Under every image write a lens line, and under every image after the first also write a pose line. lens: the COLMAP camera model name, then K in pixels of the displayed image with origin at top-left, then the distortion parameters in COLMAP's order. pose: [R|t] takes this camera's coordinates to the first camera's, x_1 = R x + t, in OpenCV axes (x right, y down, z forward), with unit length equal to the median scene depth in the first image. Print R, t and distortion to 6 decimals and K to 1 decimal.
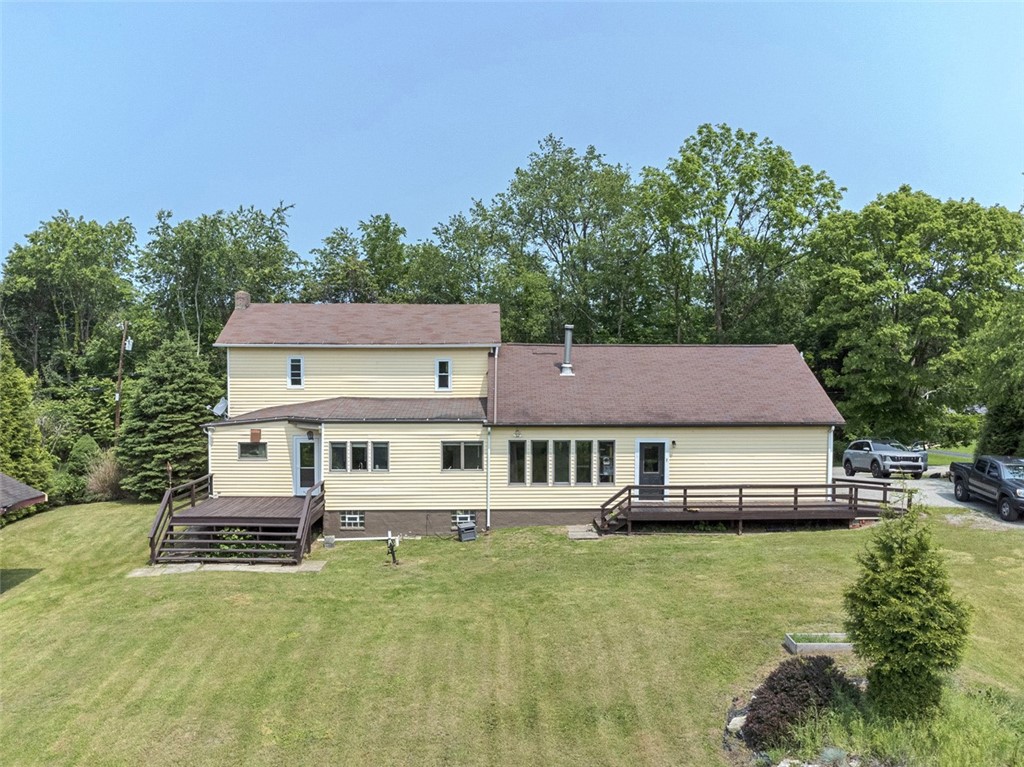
lens RADIAL K [[802.1, 0, 512.0], [0, 802.1, 383.5], [0, 0, 1]] dist [-0.001478, 0.002446]
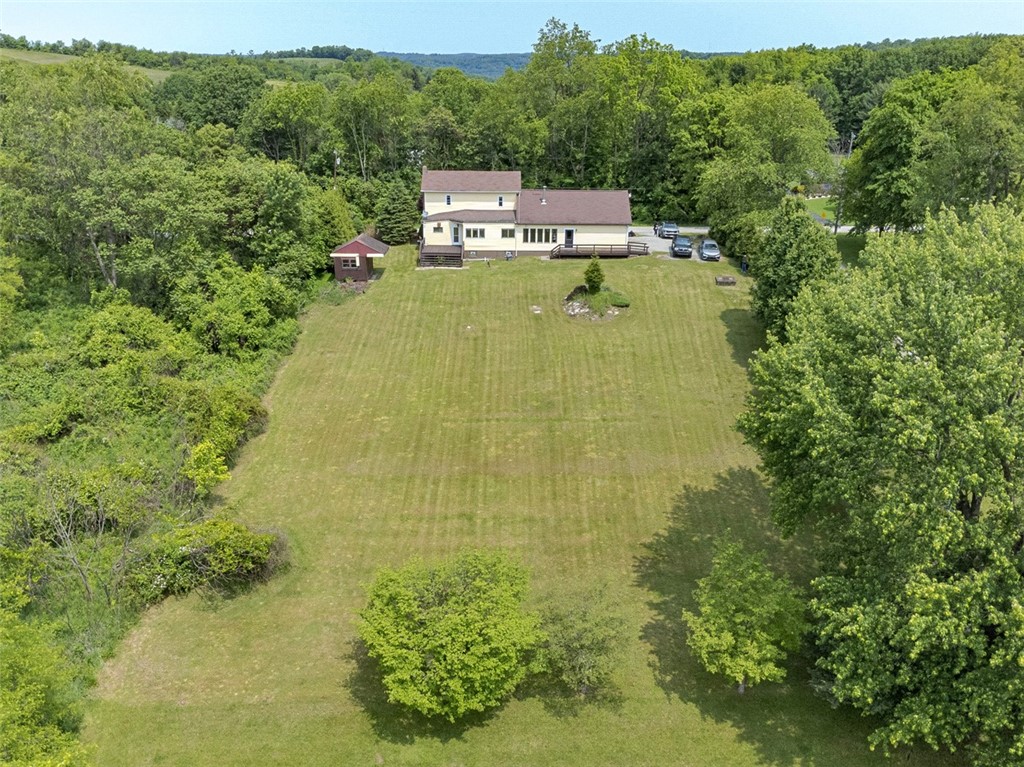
lens RADIAL K [[802.1, 0, 512.0], [0, 802.1, 383.5], [0, 0, 1]] dist [-0.001478, 0.002446]
pose [[0.999691, 0.014801, -0.019975, 0.023817], [-0.006958, 0.937931, 0.346752, -0.442233], [0.023868, -0.346506, 0.937744, -2.118805]]
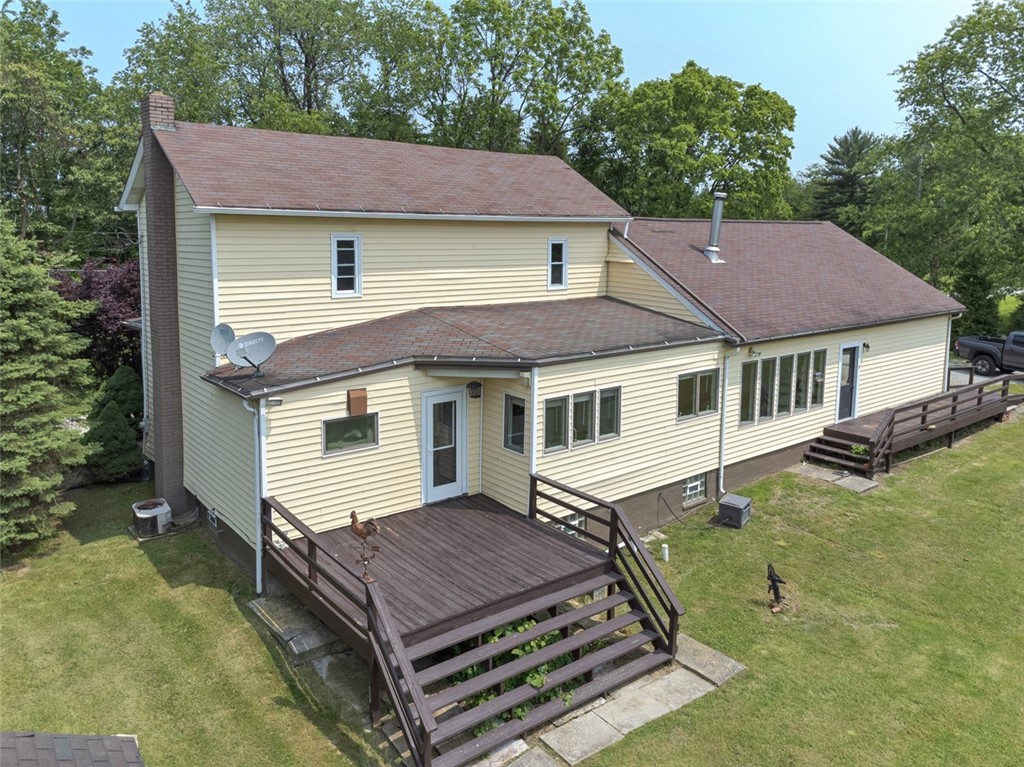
lens RADIAL K [[749.2, 0, 511.2], [0, 749.2, 307.0], [0, 0, 1]] dist [0.004272, 0.002688]
pose [[0.792862, -0.056156, 0.606808, -0.543794], [0.004796, 0.996289, 0.085934, -0.032227], [-0.609382, -0.065223, 0.790190, 0.618057]]
